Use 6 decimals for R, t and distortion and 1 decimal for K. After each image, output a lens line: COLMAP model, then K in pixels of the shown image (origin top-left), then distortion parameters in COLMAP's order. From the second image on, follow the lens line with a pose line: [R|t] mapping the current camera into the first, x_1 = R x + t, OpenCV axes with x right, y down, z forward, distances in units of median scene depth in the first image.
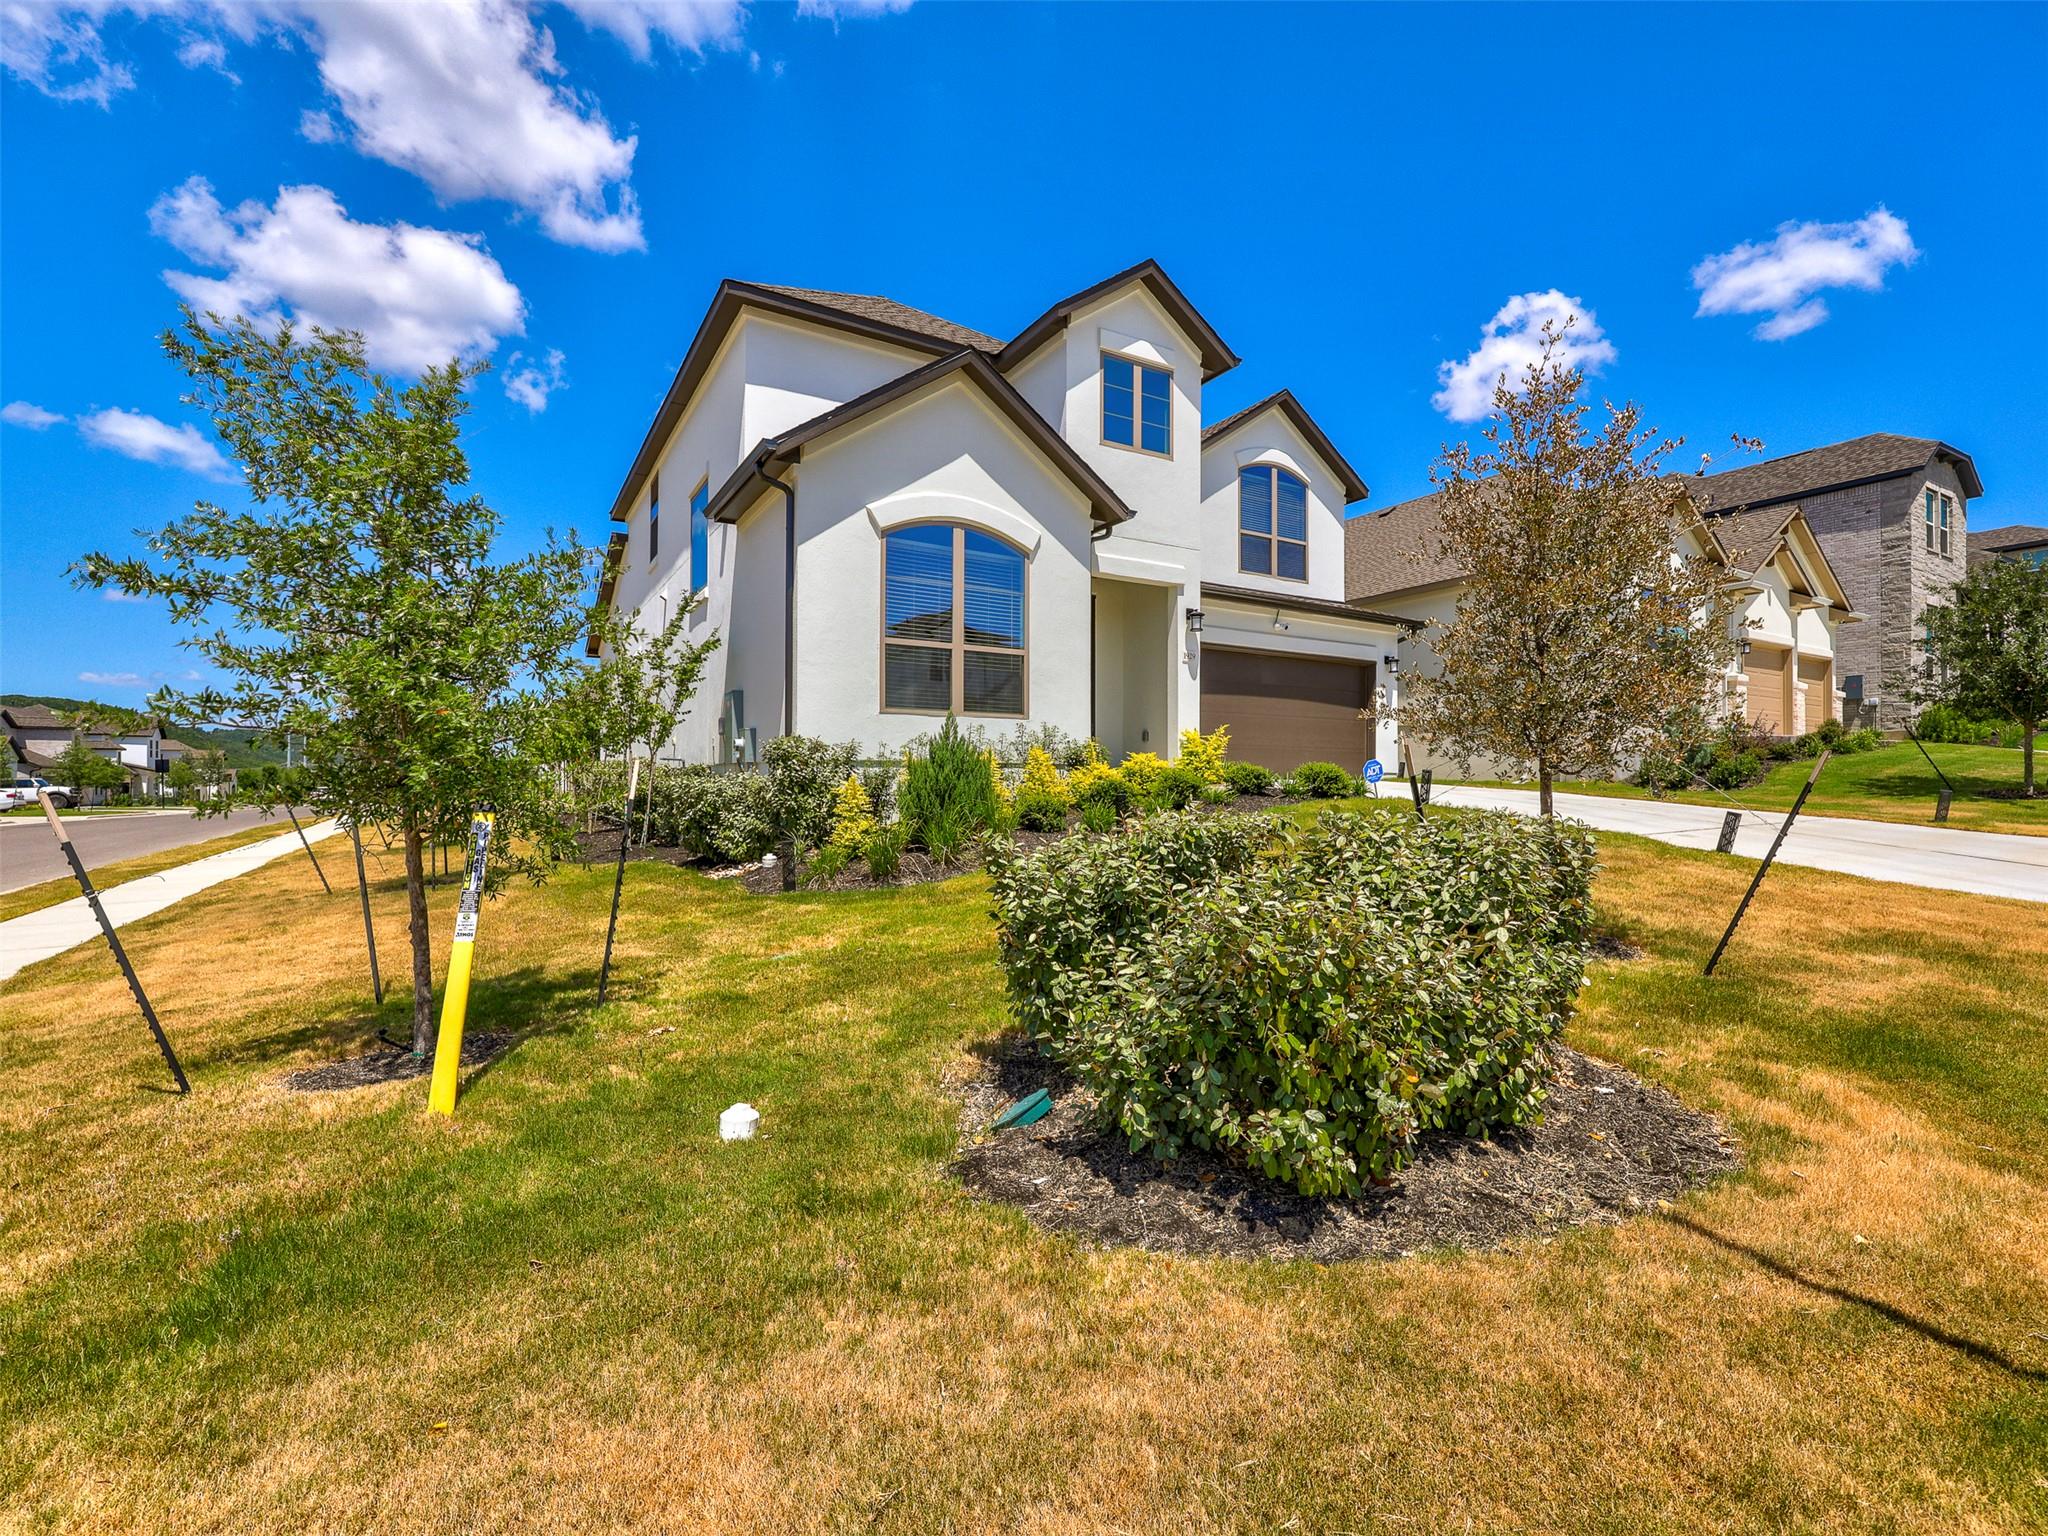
lens RADIAL K [[887.1, 0, 1023.6], [0, 887.1, 779.7], [0, 0, 1]] dist [-0.015217, 0.000078]
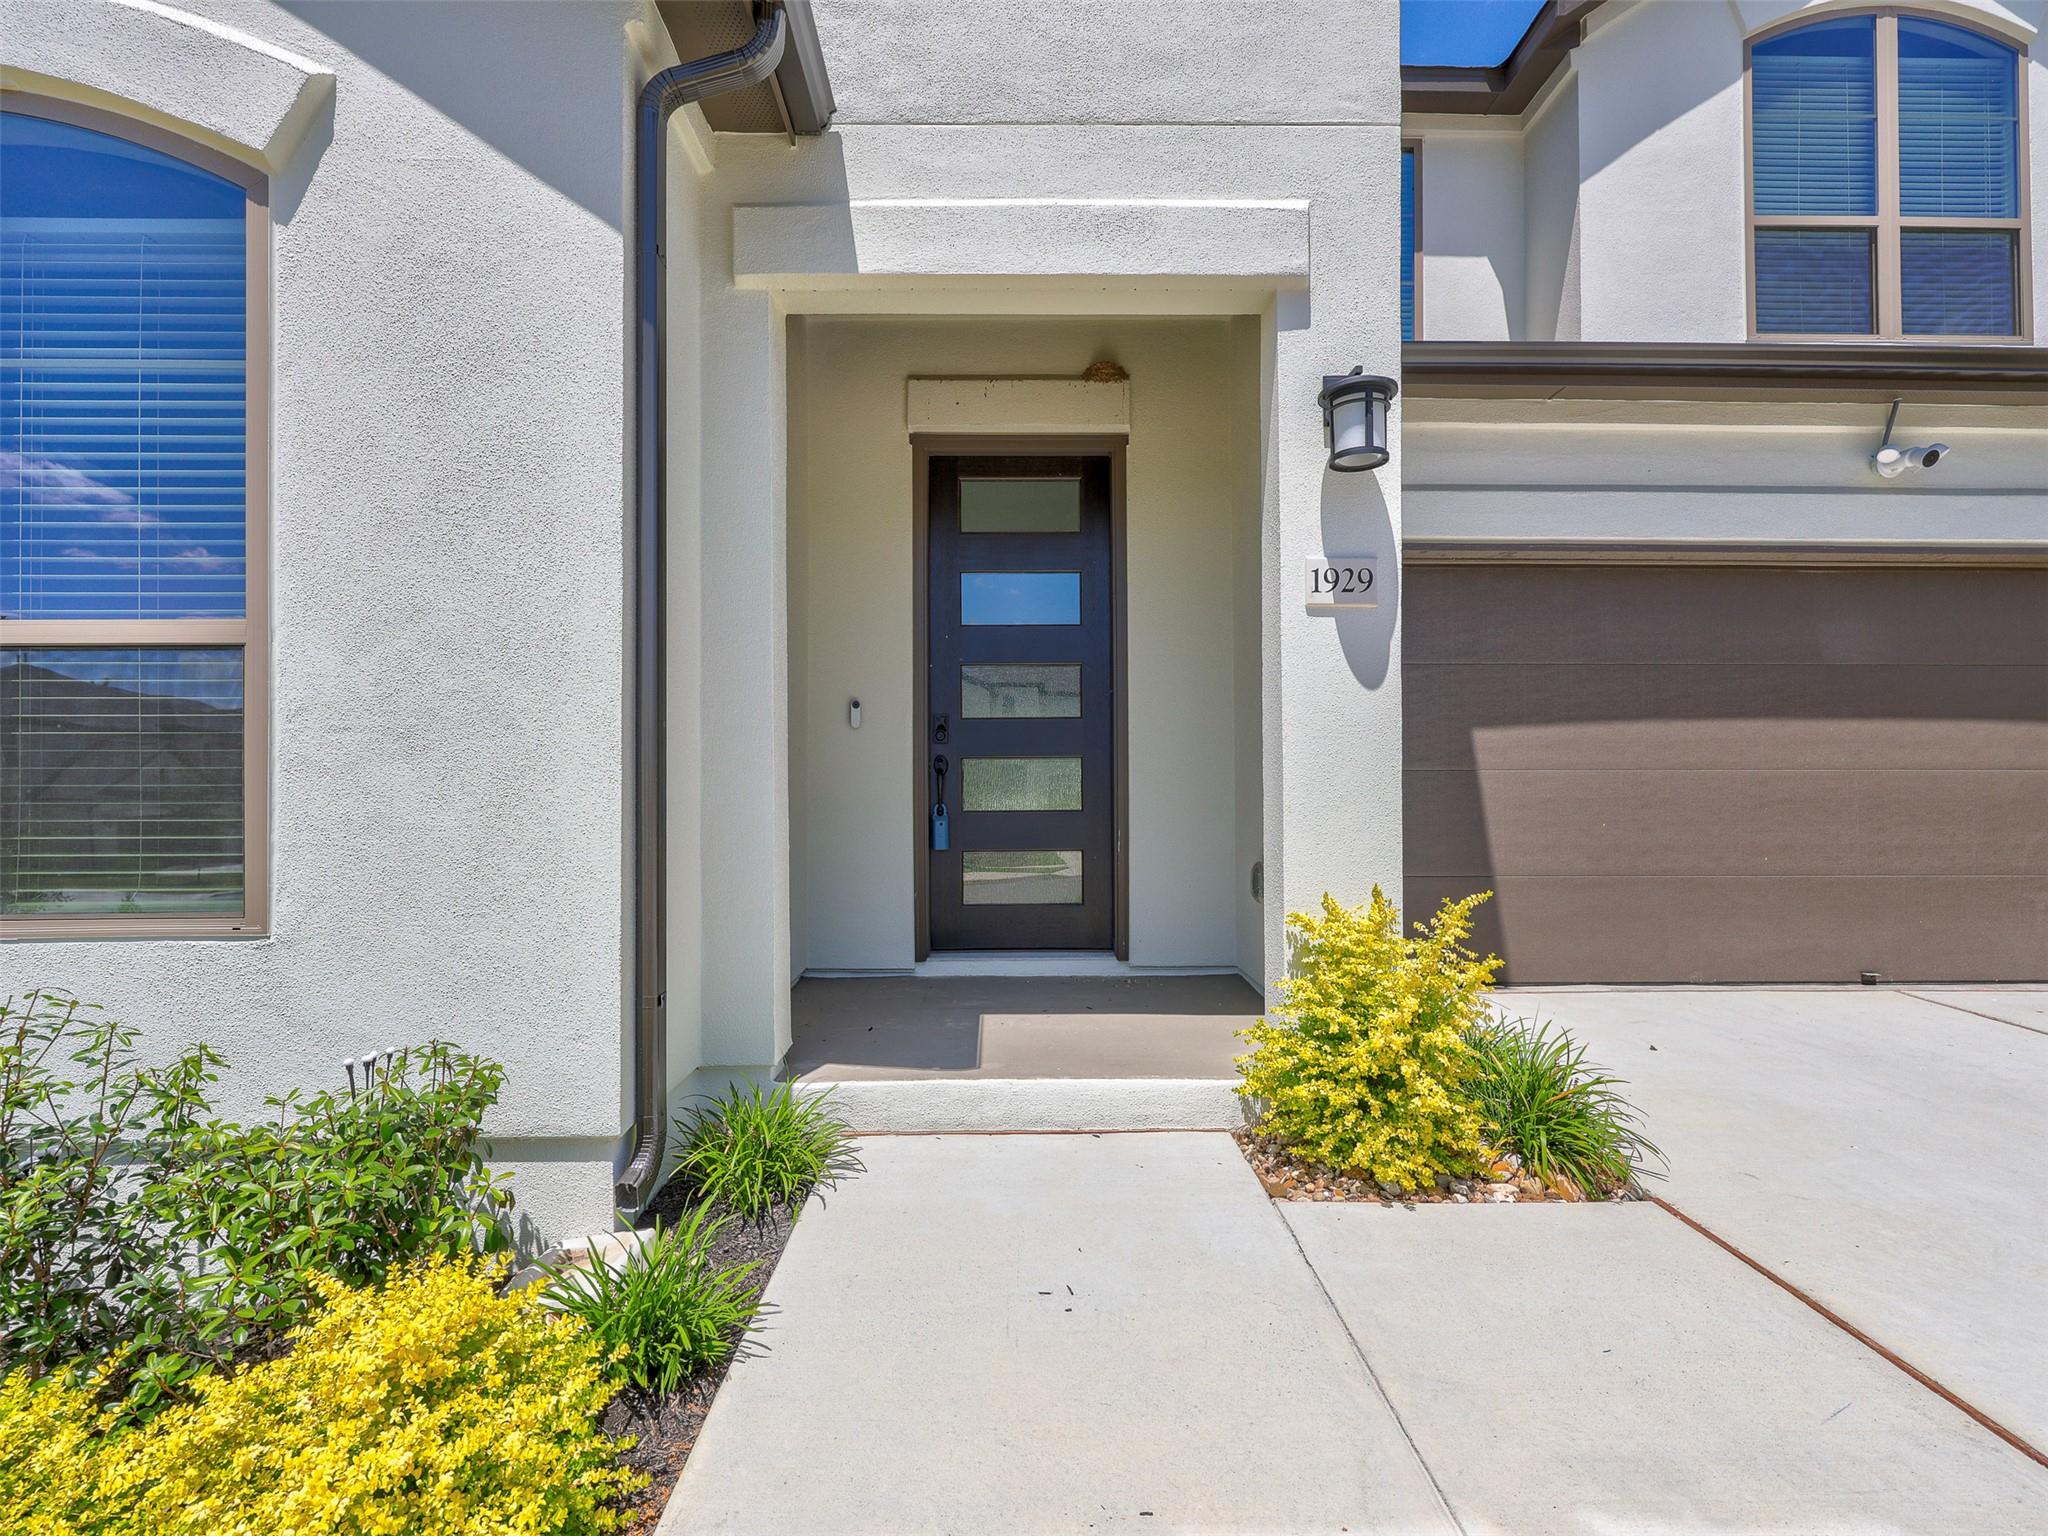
lens RADIAL K [[887.1, 0, 1023.6], [0, 887.1, 779.7], [0, 0, 1]] dist [-0.015217, 0.000078]
pose [[0.860782, 0.001926, -0.508970, 0.231947], [-0.002665, 0.999996, -0.000722, -0.086954], [0.508966, 0.001978, 0.860784, 0.756386]]
